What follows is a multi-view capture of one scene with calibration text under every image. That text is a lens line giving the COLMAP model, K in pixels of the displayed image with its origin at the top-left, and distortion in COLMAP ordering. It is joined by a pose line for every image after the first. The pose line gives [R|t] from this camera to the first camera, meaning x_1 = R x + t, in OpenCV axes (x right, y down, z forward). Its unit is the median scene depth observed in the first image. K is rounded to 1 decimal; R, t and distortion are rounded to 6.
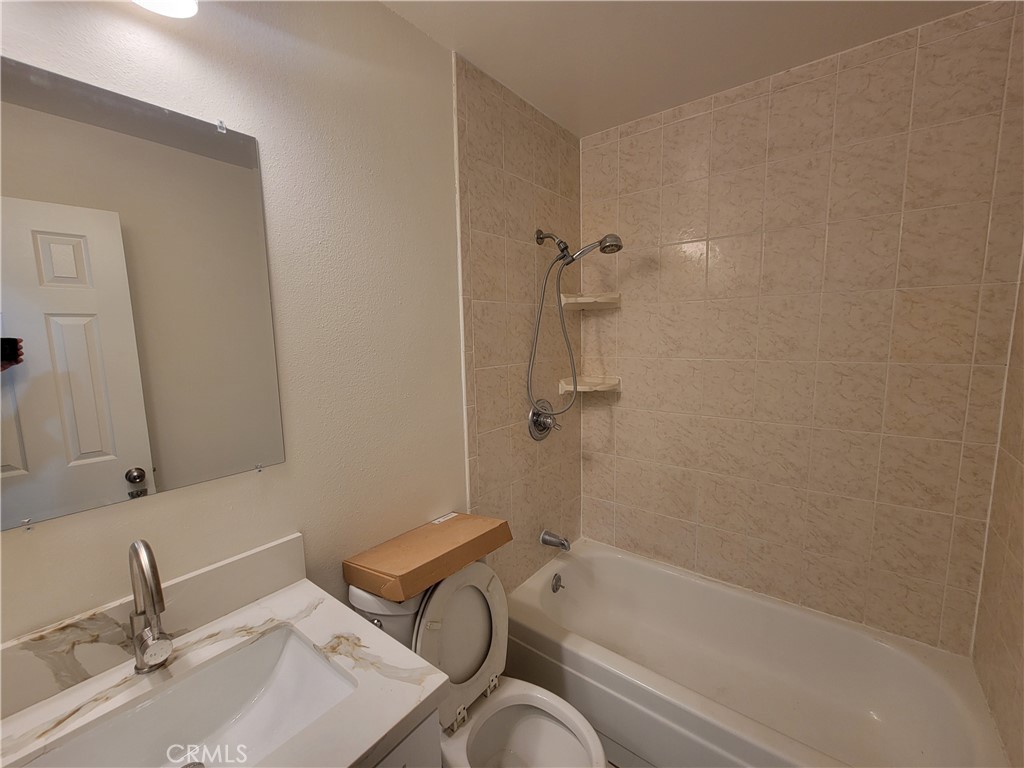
lens RADIAL K [[419.4, 0, 512.3], [0, 419.4, 385.9], [0, 0, 1]] dist [-0.006838, 0.002382]
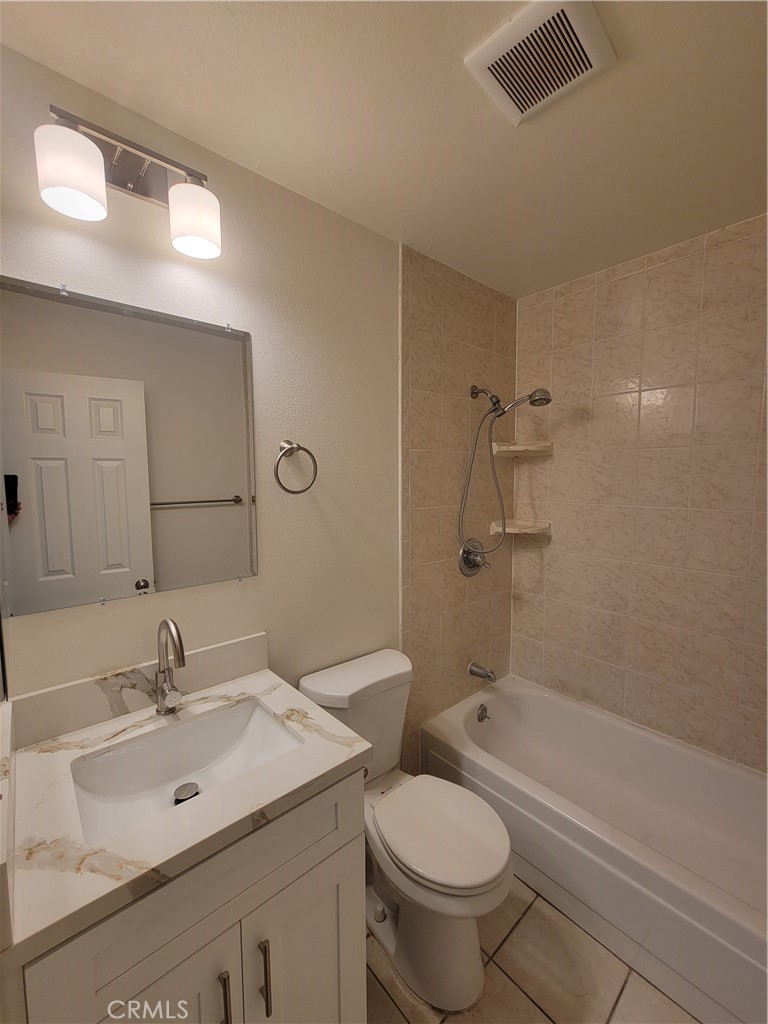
lens RADIAL K [[419.4, 0, 379.9], [0, 419.4, 512.7], [0, 0, 1]] dist [-0.006838, 0.002382]
pose [[0.981548, 0.031155, -0.188661, 0.063174], [-0.038036, 0.998733, -0.032959, 0.015116], [0.187395, 0.039527, 0.981489, -0.196891]]
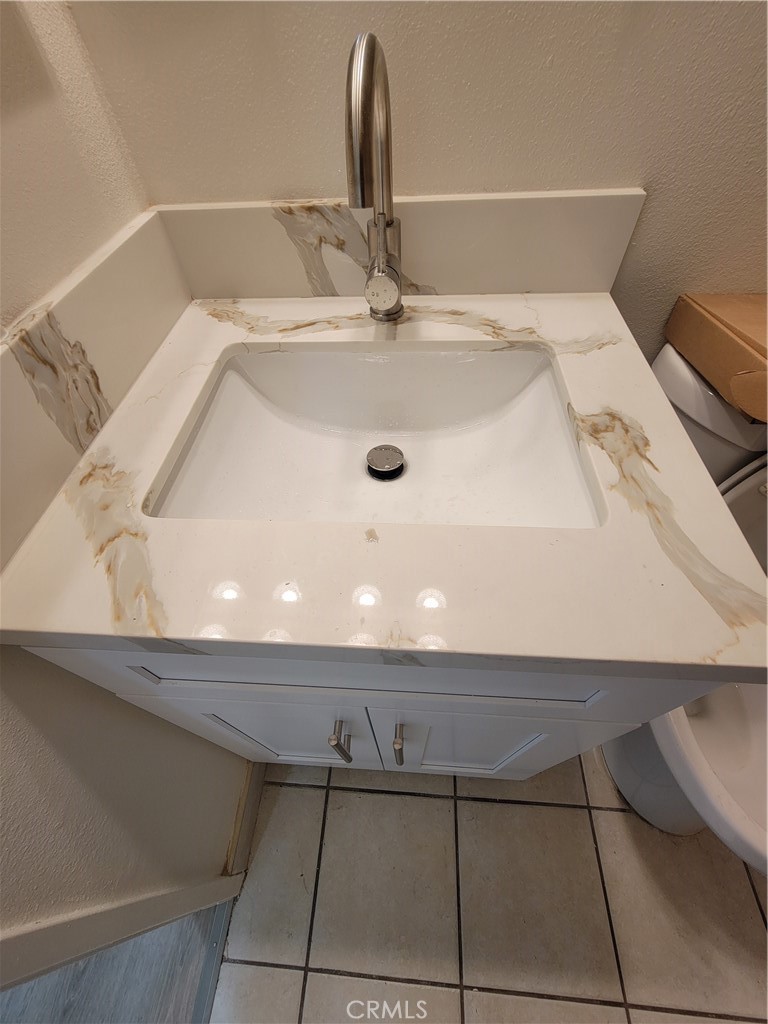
lens RADIAL K [[419.4, 0, 382.6], [0, 419.4, 513.0], [0, 0, 1]] dist [-0.006838, 0.002382]
pose [[0.561610, 0.655922, -0.504342, -0.184007], [-0.066158, 0.643195, 0.762839, 0.235432], [0.824753, -0.395051, 0.404619, 0.395821]]
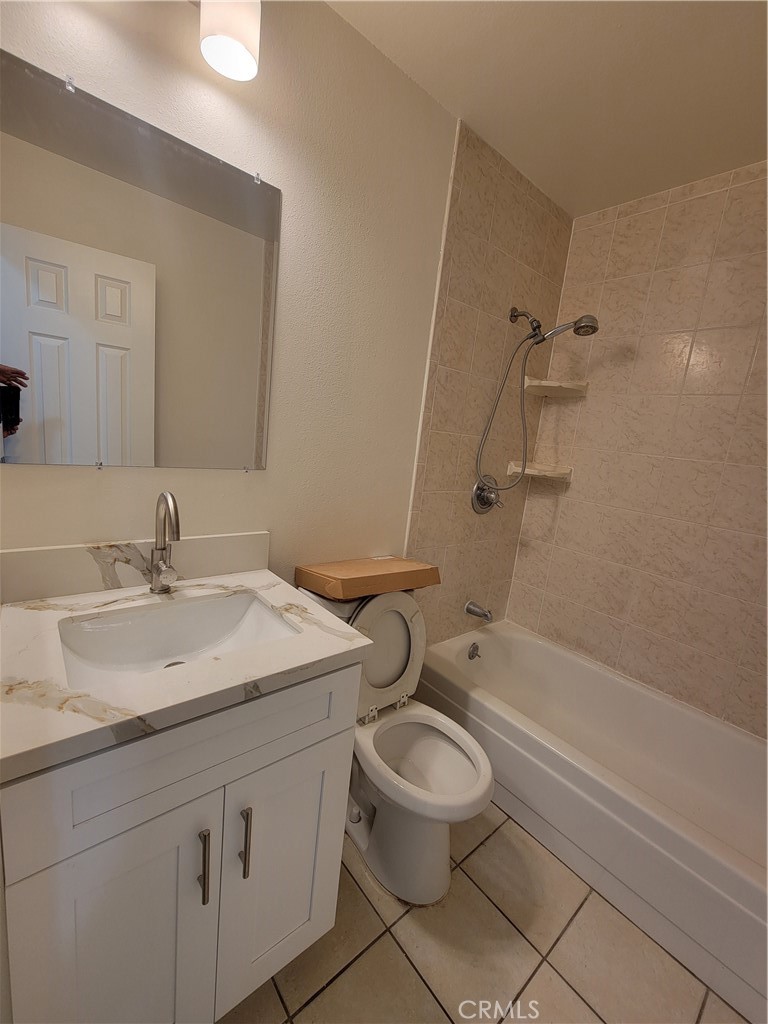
lens RADIAL K [[419.4, 0, 378.8], [0, 419.4, 515.3], [0, 0, 1]] dist [-0.006838, 0.002382]
pose [[0.969849, 0.162049, -0.182026, 0.018397], [-0.151244, 0.985882, 0.071846, 0.162157], [0.191099, -0.042150, 0.980665, -0.128647]]
